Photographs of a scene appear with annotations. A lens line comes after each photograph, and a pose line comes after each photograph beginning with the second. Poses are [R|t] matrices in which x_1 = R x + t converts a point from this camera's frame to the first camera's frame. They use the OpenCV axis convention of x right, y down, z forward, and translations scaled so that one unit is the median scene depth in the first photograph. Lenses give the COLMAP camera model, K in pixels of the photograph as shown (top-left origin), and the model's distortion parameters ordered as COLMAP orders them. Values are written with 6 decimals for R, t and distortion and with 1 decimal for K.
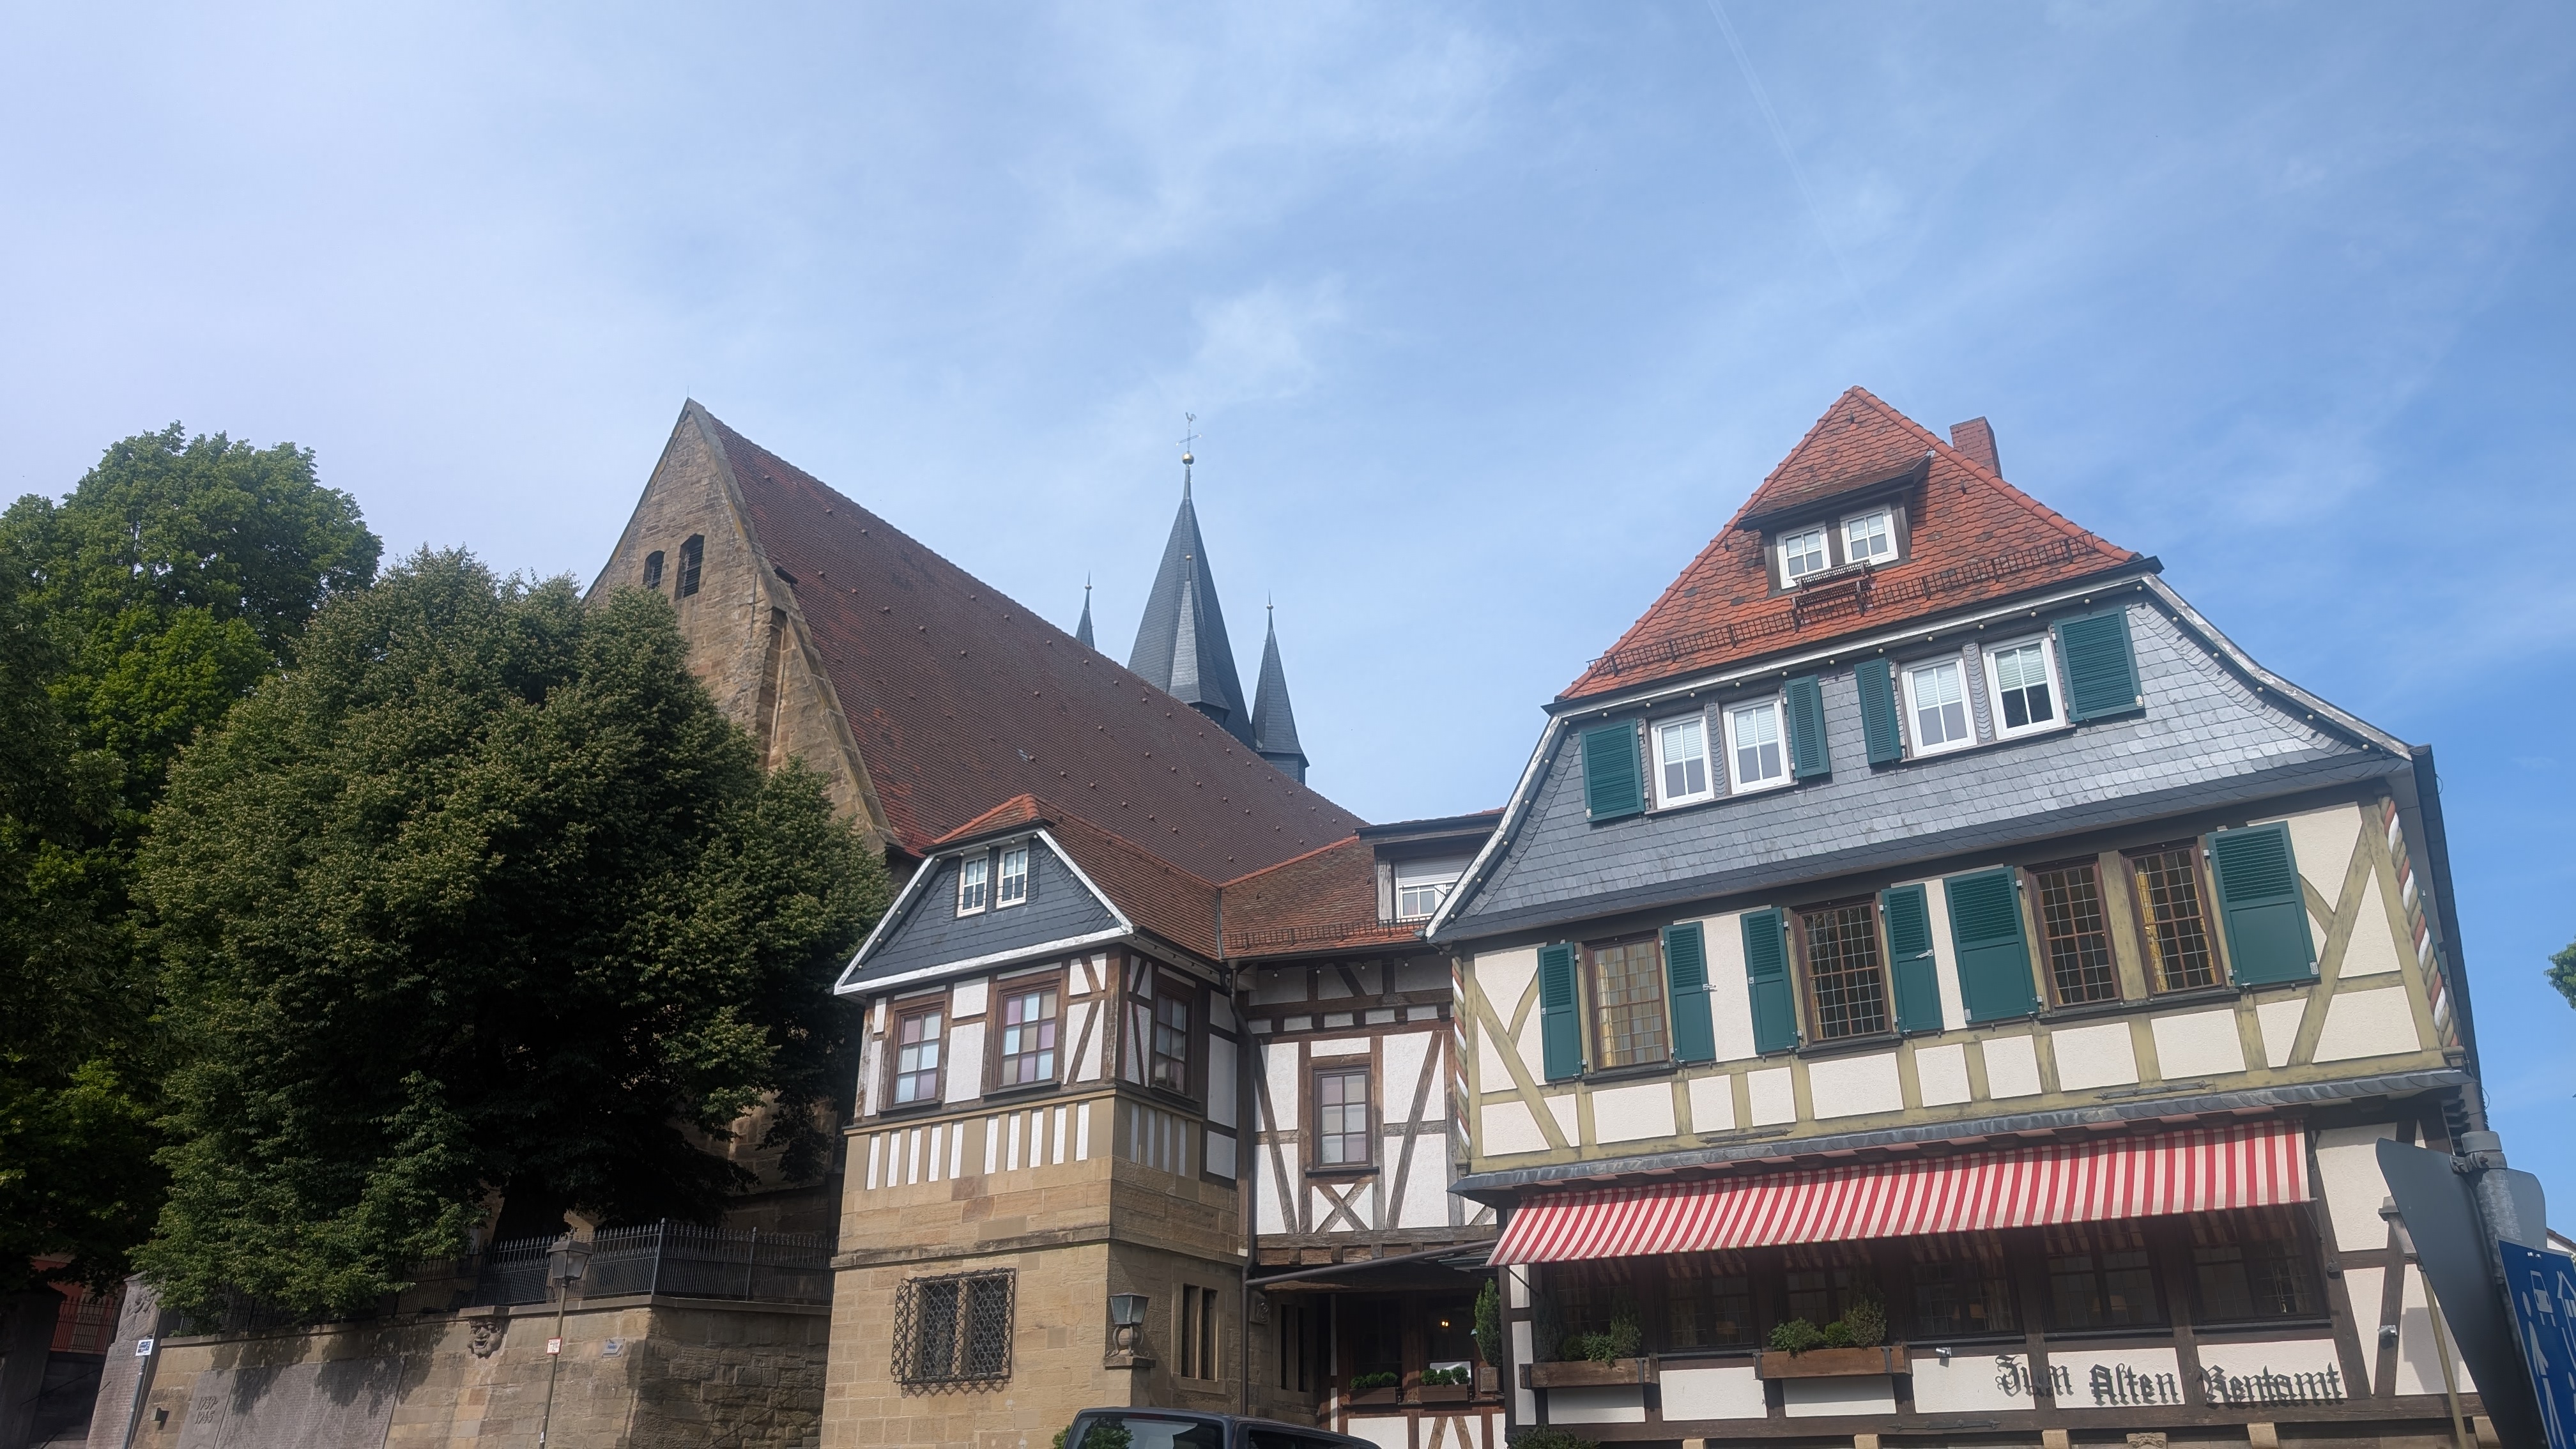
lens RADIAL K [[1896.7, 0, 1288.0], [0, 1896.7, 724.5], [0, 0, 1]] dist [-0.012049, -0.001648]
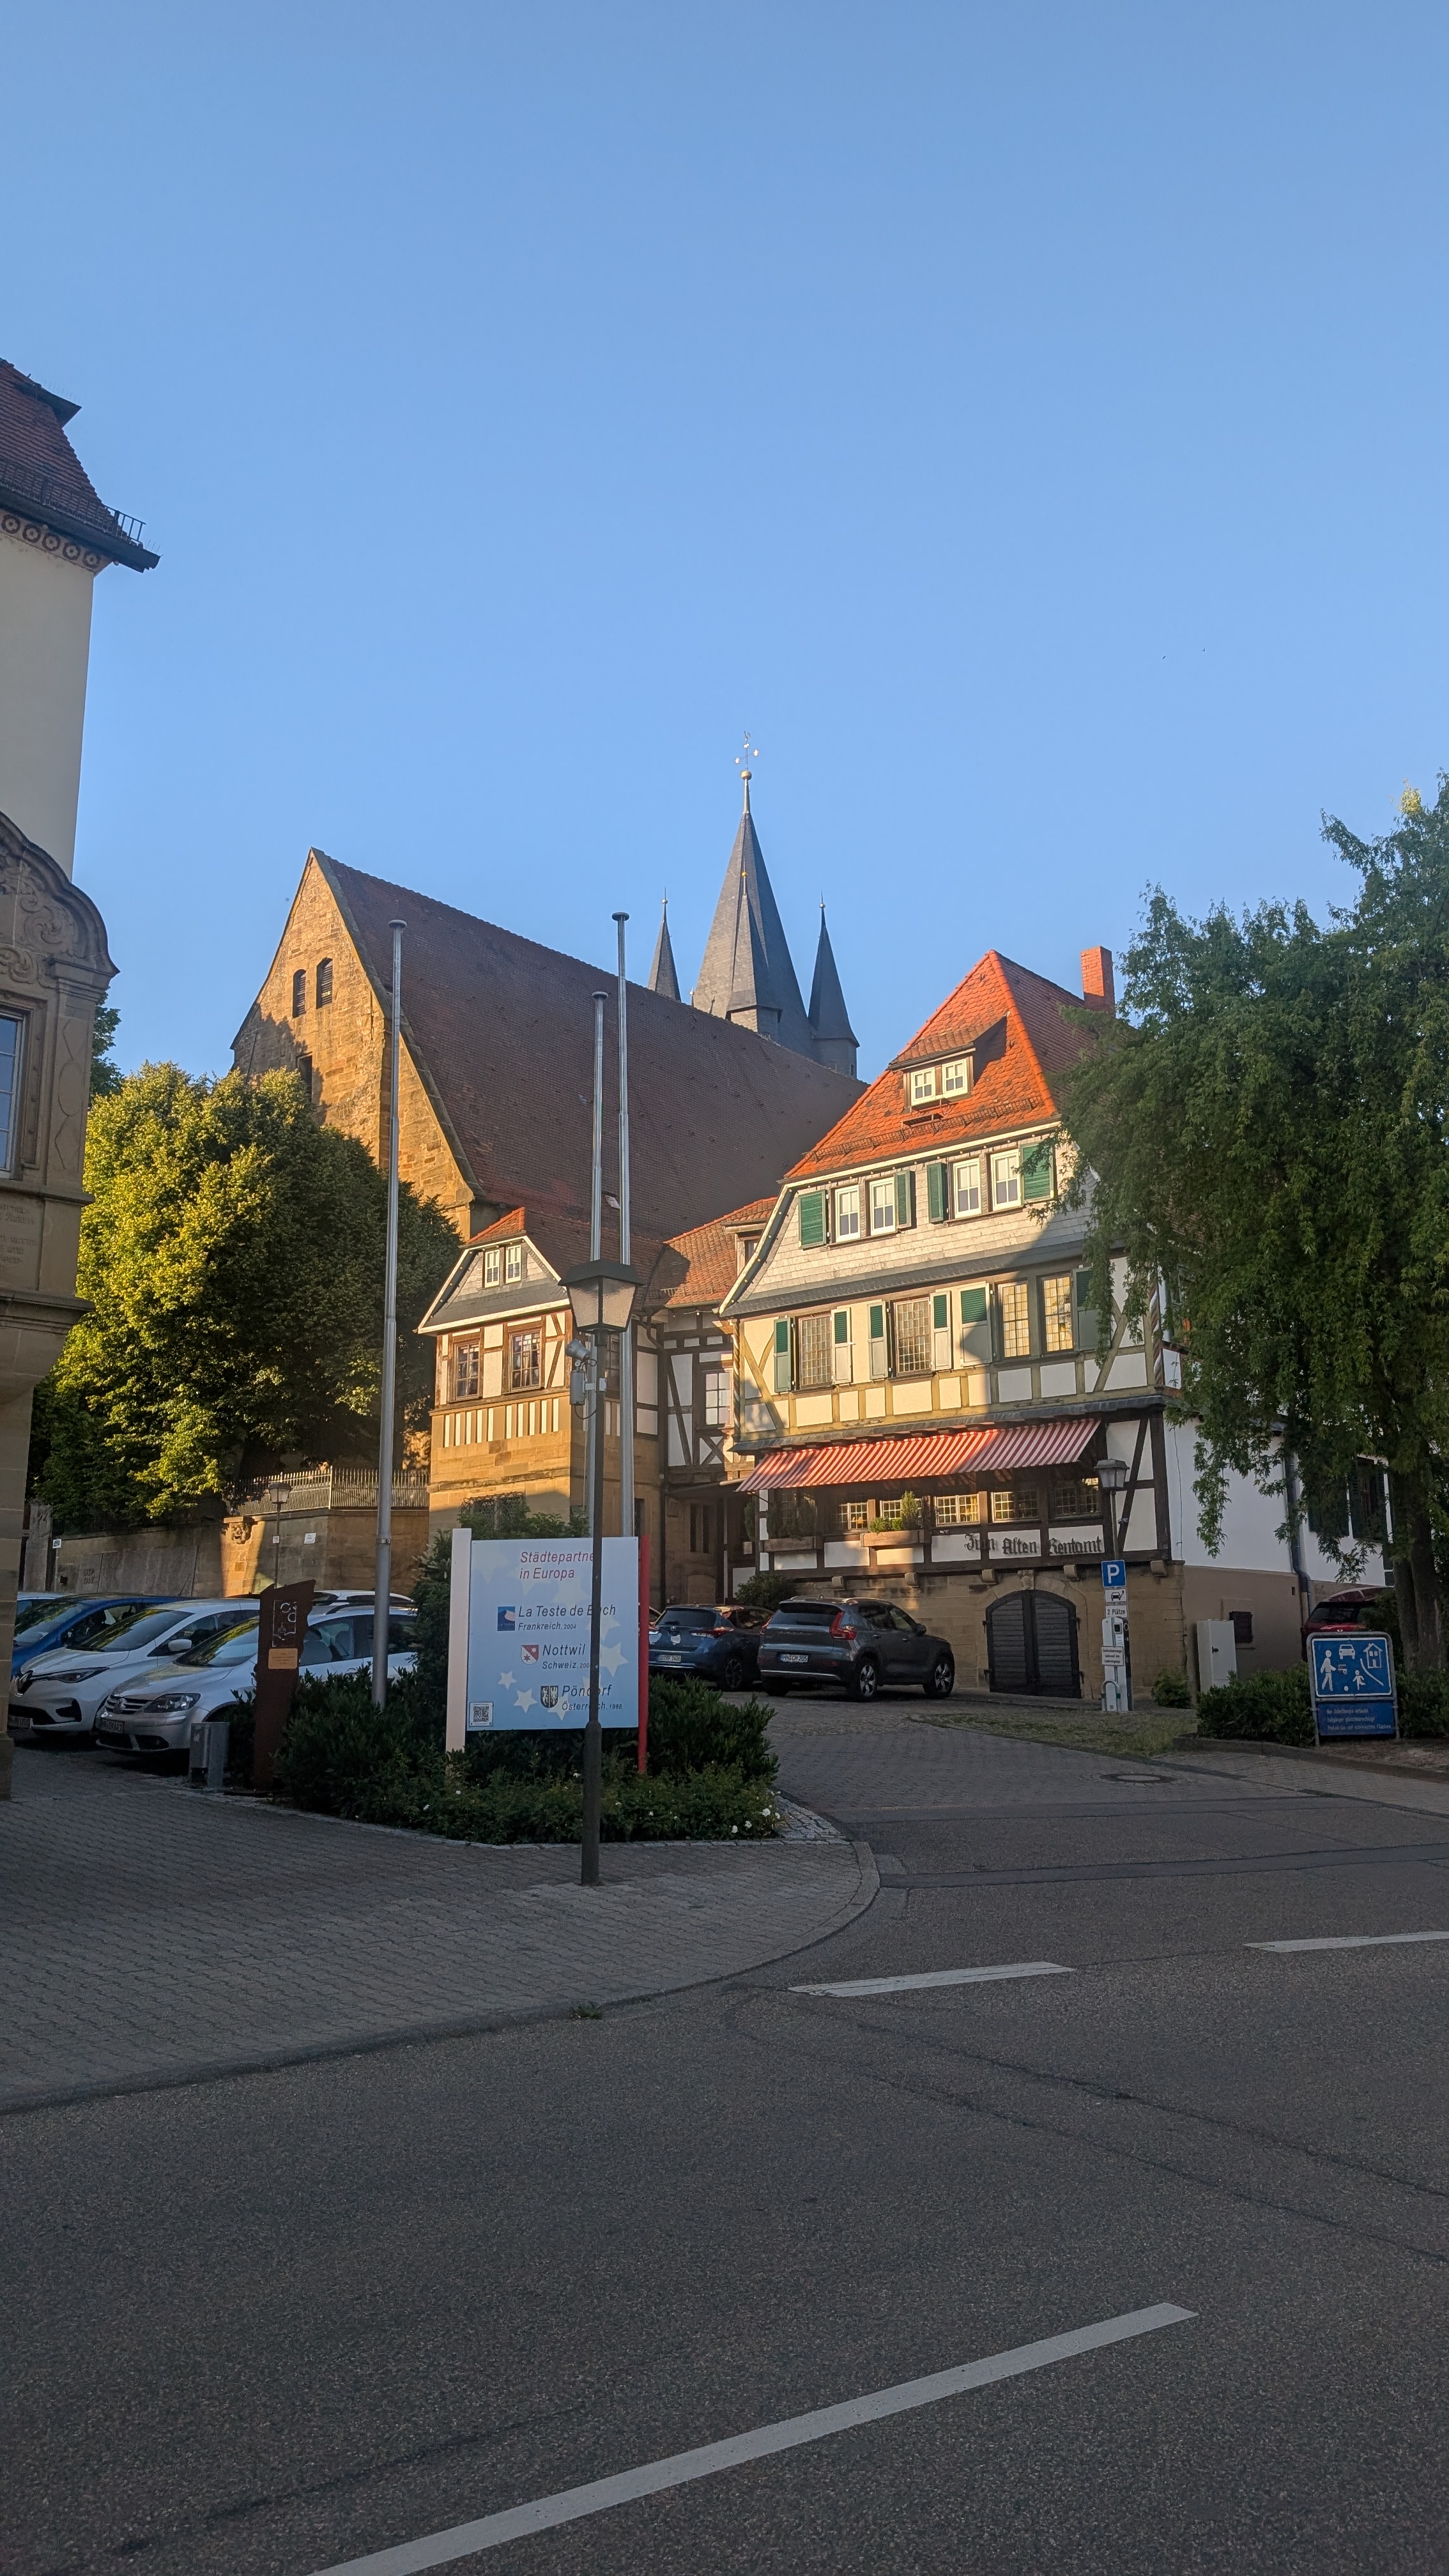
lens RADIAL K [[1803.8, 0, 724.5], [0, 1803.8, 1288.0], [0, 0, 1]] dist [0.038530, -0.038273]
pose [[0.991334, -0.038893, -0.125475, 0.240908], [0.062676, 0.979474, 0.191580, -0.193647], [0.115448, -0.197784, 0.973423, -0.535563]]
